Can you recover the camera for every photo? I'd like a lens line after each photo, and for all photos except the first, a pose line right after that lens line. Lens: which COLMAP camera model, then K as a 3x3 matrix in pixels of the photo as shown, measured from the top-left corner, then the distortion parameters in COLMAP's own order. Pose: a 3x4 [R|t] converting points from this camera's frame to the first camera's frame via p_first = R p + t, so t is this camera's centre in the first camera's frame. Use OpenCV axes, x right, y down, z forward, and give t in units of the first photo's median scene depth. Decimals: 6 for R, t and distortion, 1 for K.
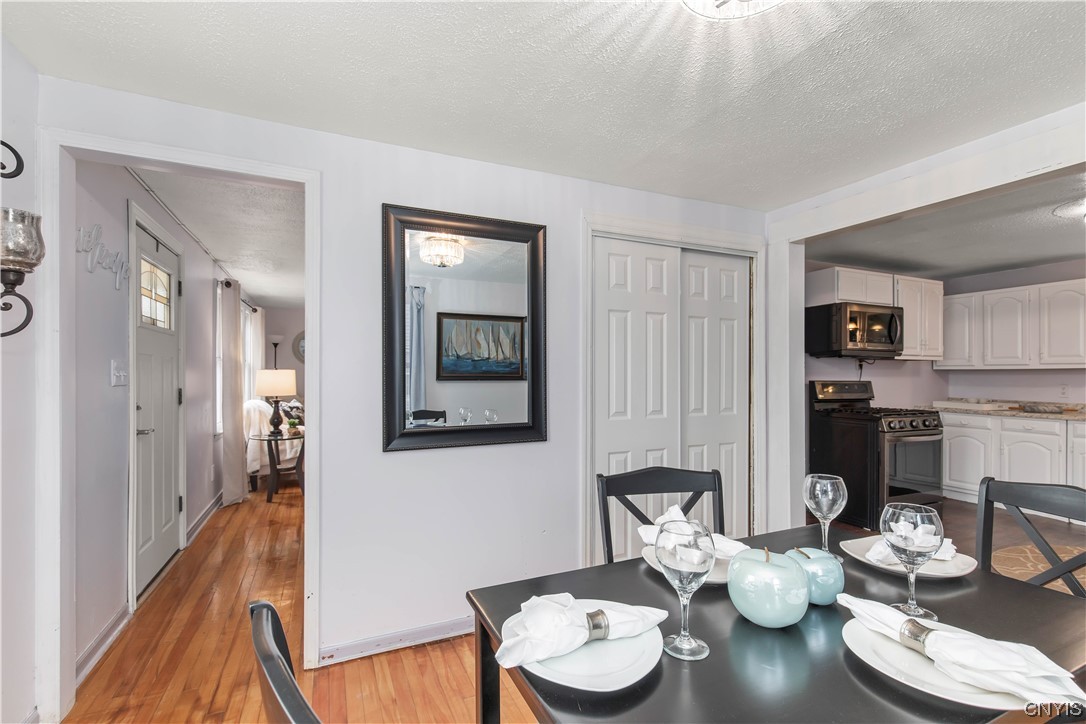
lens RADIAL K [[490.0, 0, 538.2], [0, 490.0, 369.6], [0, 0, 1]] dist [0.008676, 0.000201]
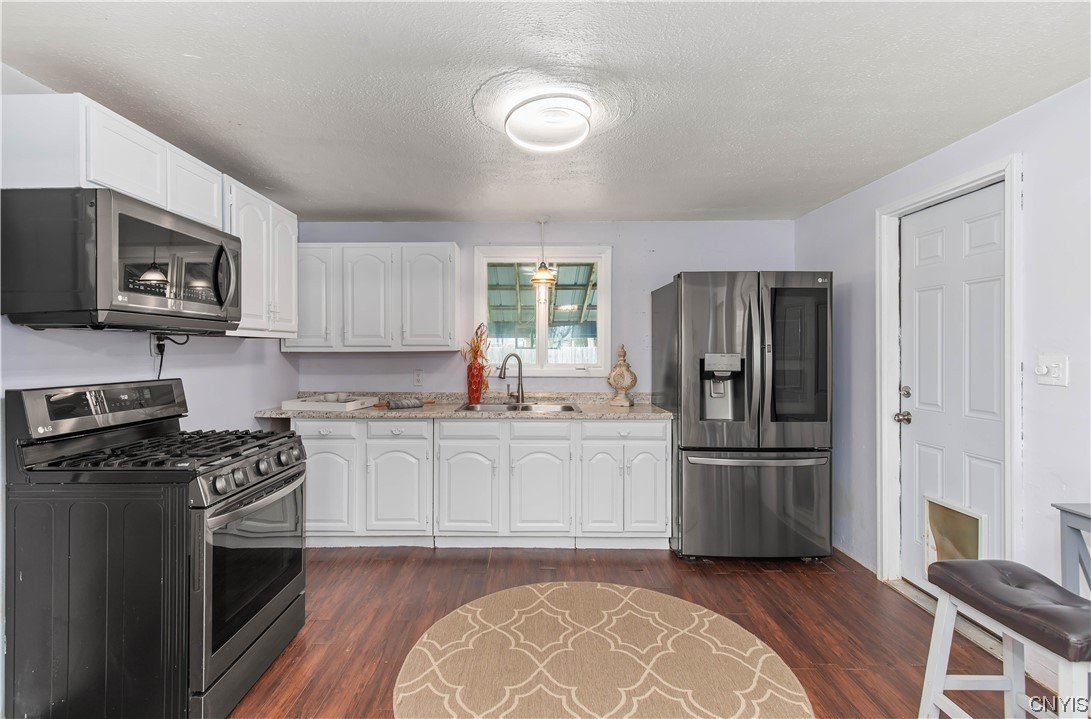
lens RADIAL K [[524.4, 0, 541.2], [0, 524.4, 349.8], [0, 0, 1]] dist [0.009301, 0.000222]
pose [[0.394167, -0.006249, 0.919017, 0.335759], [-0.004197, 0.999954, 0.008599, -0.011992], [-0.919029, -0.007247, 0.394123, 0.462263]]
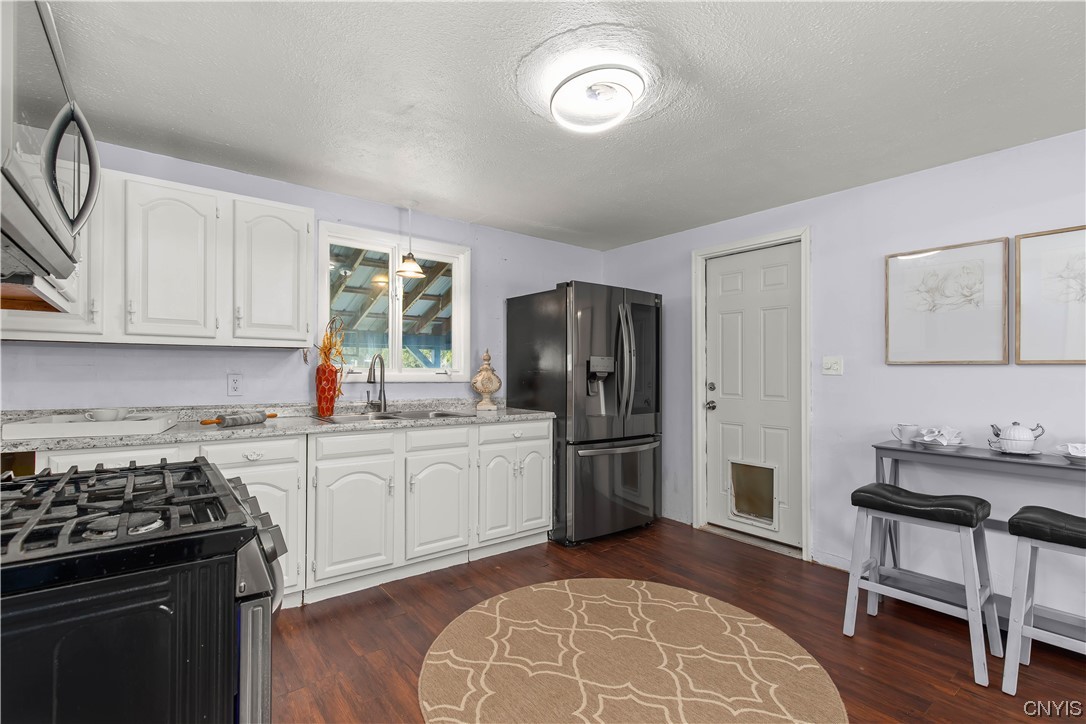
lens RADIAL K [[490.0, 0, 546.8], [0, 490.0, 369.6], [0, 0, 1]] dist [0.008676, 0.000201]
pose [[-0.264029, -0.000487, 0.964515, 0.380462], [-0.014487, 0.999889, -0.003461, 0.020716], [-0.964406, -0.014886, -0.264007, 0.784283]]
